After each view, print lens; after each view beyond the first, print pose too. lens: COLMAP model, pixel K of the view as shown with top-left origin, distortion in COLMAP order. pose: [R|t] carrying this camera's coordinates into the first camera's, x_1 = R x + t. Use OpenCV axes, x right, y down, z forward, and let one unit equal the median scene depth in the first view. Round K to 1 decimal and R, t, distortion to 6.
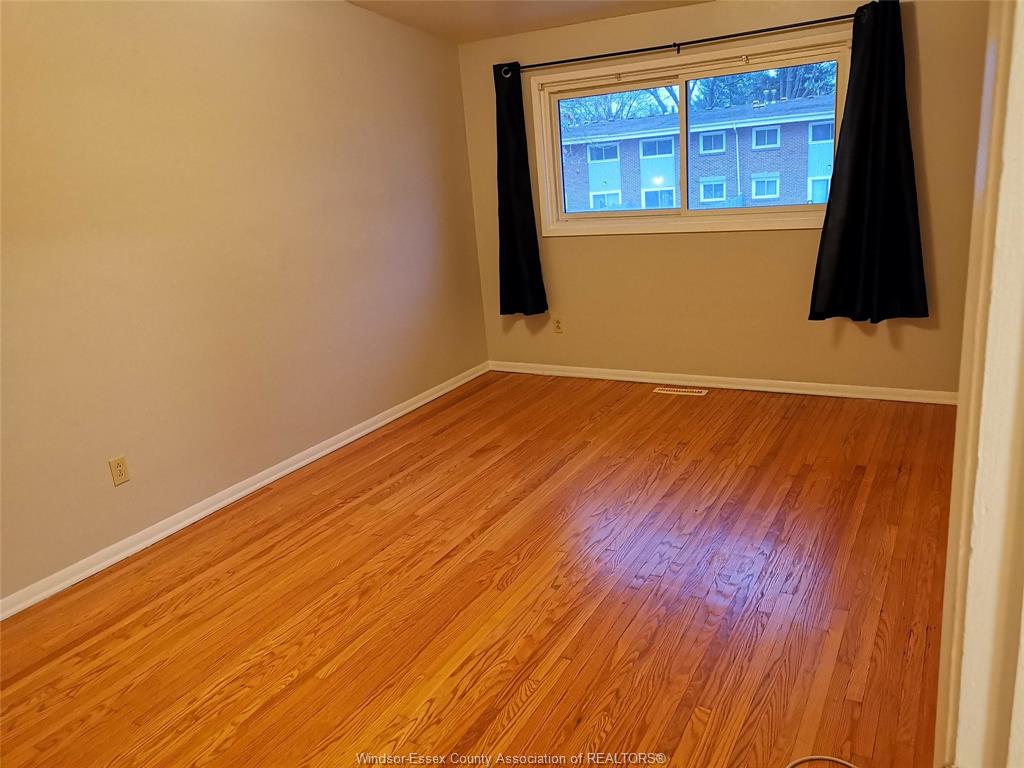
lens RADIAL K [[785.2, 0, 512.0], [0, 785.2, 384.0], [0, 0, 1]] dist [0.053340, -0.044659]
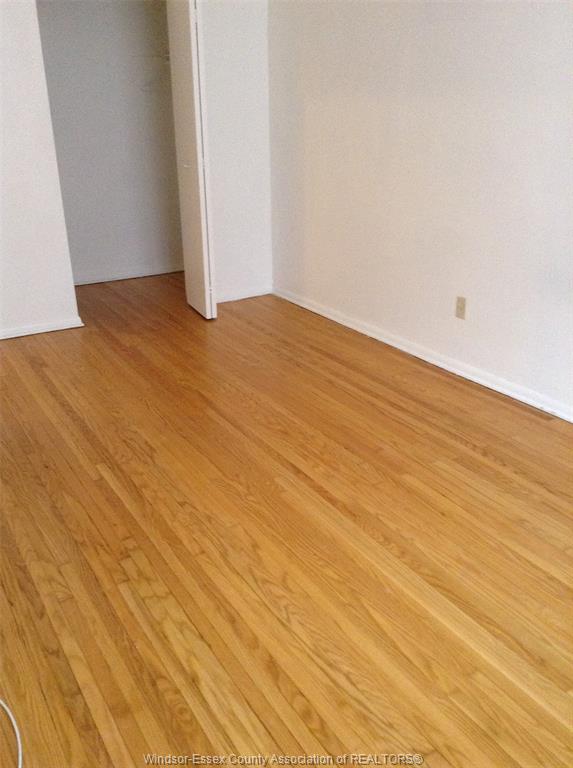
lens RADIAL K [[698.3, 0, 286.5], [0, 698.3, 384.0], [0, 0, 1]] dist [0.058756, -0.002168]
pose [[-0.485326, 0.416871, -0.768555, 0.572171], [-0.184282, 0.810501, 0.555993, -0.376321], [0.854692, 0.411469, -0.316535, 1.194023]]
